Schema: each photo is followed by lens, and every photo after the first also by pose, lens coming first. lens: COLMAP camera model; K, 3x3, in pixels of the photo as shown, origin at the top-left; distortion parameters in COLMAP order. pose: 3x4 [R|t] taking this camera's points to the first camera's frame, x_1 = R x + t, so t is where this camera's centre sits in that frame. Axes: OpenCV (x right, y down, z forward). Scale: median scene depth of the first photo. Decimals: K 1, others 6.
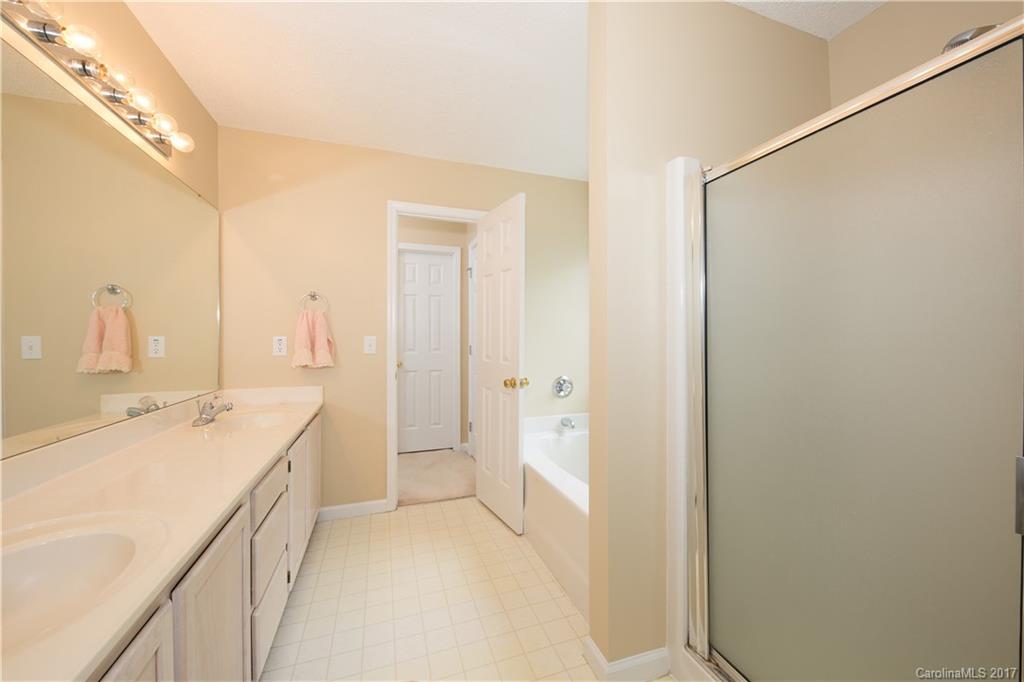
lens RADIAL K [[373.6, 0, 512.0], [0, 373.6, 341.0], [0, 0, 1]] dist [0.002928, 0.000107]
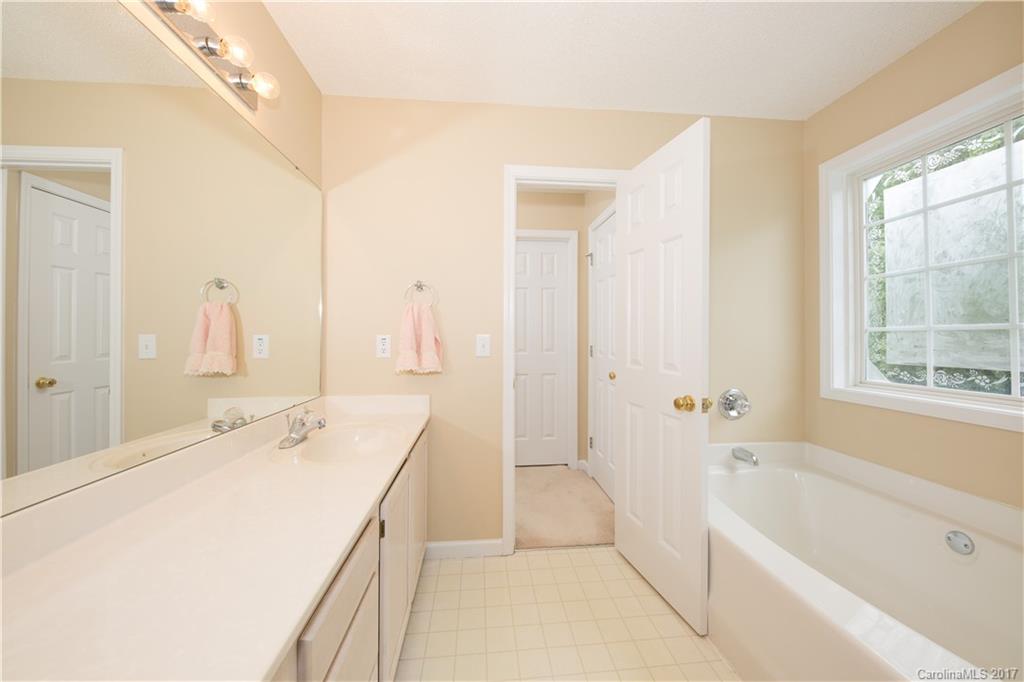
lens RADIAL K [[367.1, 0, 512.0], [0, 367.1, 341.0], [0, 0, 1]] dist [-0.001358, -0.000080]
pose [[0.968442, 0.003288, -0.249216, -0.134896], [-0.002550, 0.999991, 0.003281, -0.001822], [0.249225, -0.002541, 0.968442, 0.273106]]
